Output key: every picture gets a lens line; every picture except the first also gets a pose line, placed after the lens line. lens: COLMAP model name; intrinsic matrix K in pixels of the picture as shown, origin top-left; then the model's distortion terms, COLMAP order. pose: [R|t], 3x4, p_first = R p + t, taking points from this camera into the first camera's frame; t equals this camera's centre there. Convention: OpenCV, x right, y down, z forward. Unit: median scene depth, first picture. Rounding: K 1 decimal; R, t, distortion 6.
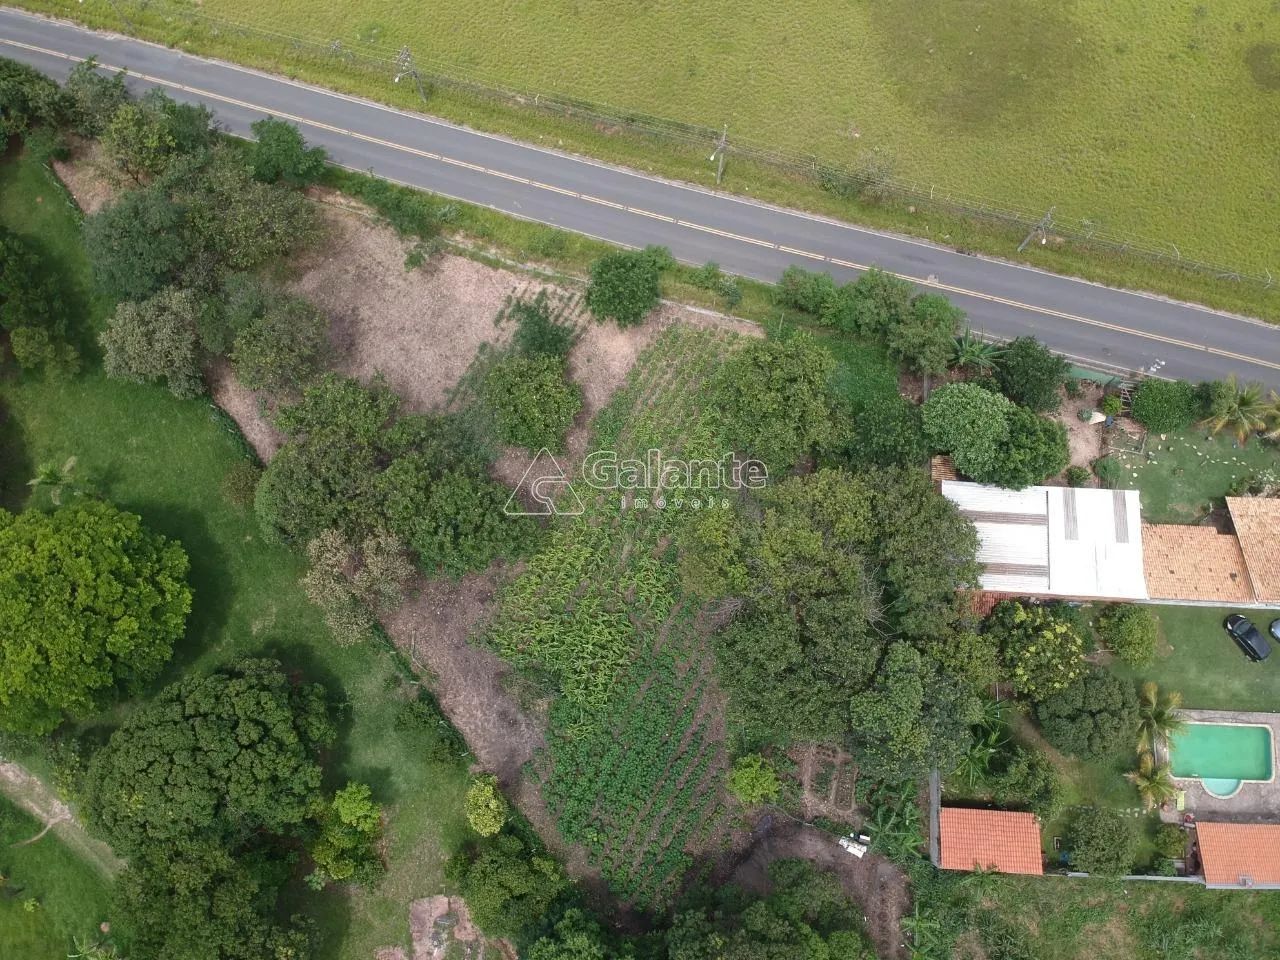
lens RADIAL K [[970.1, 0, 639.6], [0, 970.1, 453.5], [0, 0, 1]] dist [0.110695, -0.211777]
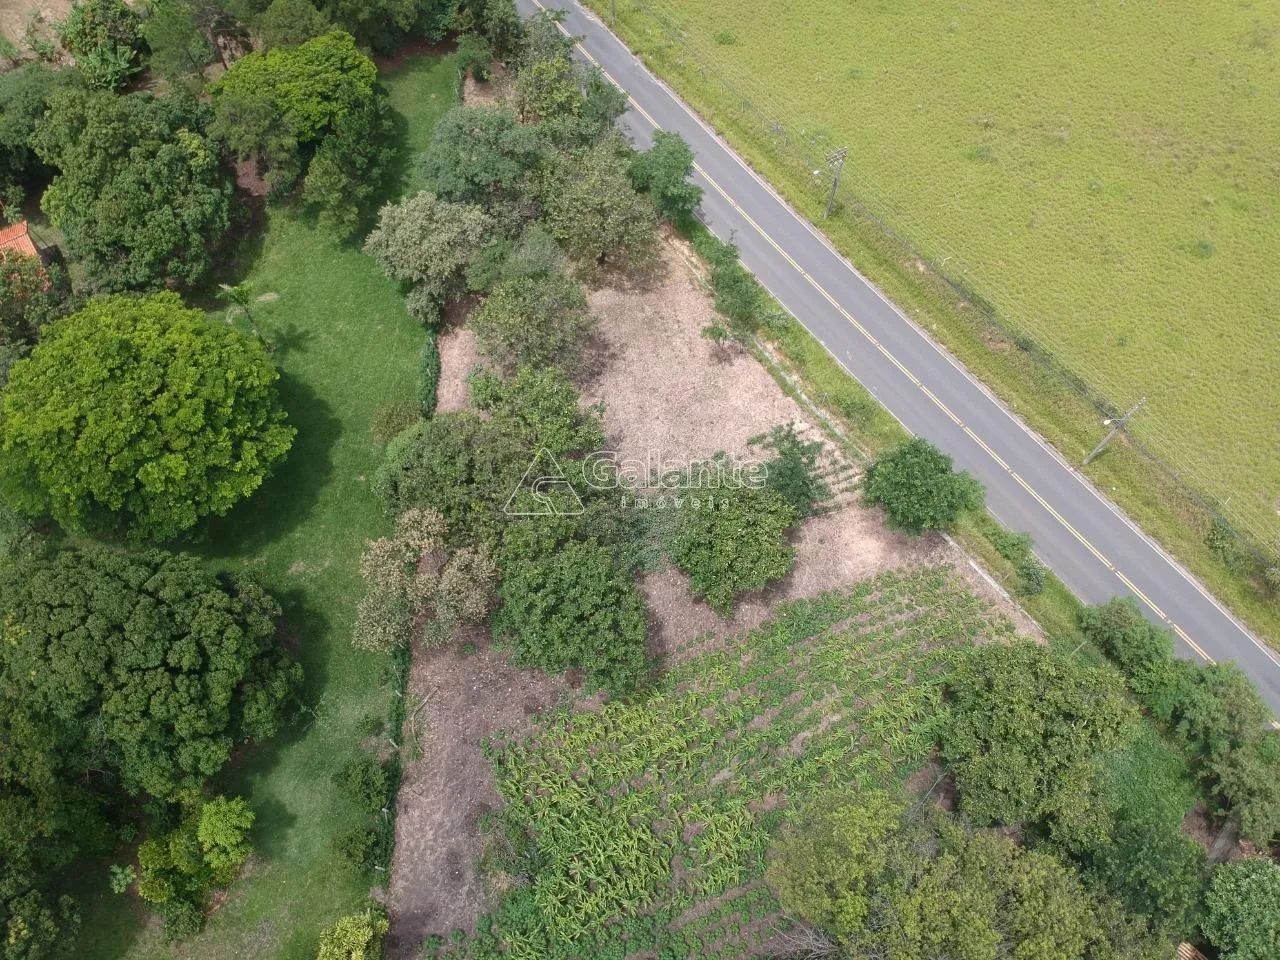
lens RADIAL K [[970.1, 0, 639.6], [0, 970.1, 453.5], [0, 0, 1]] dist [0.110695, -0.211777]
pose [[0.795837, 0.549130, -0.255147, -0.008360], [-0.593335, 0.791298, -0.147650, 0.055318], [0.120818, 0.268893, 0.955562, 0.236202]]
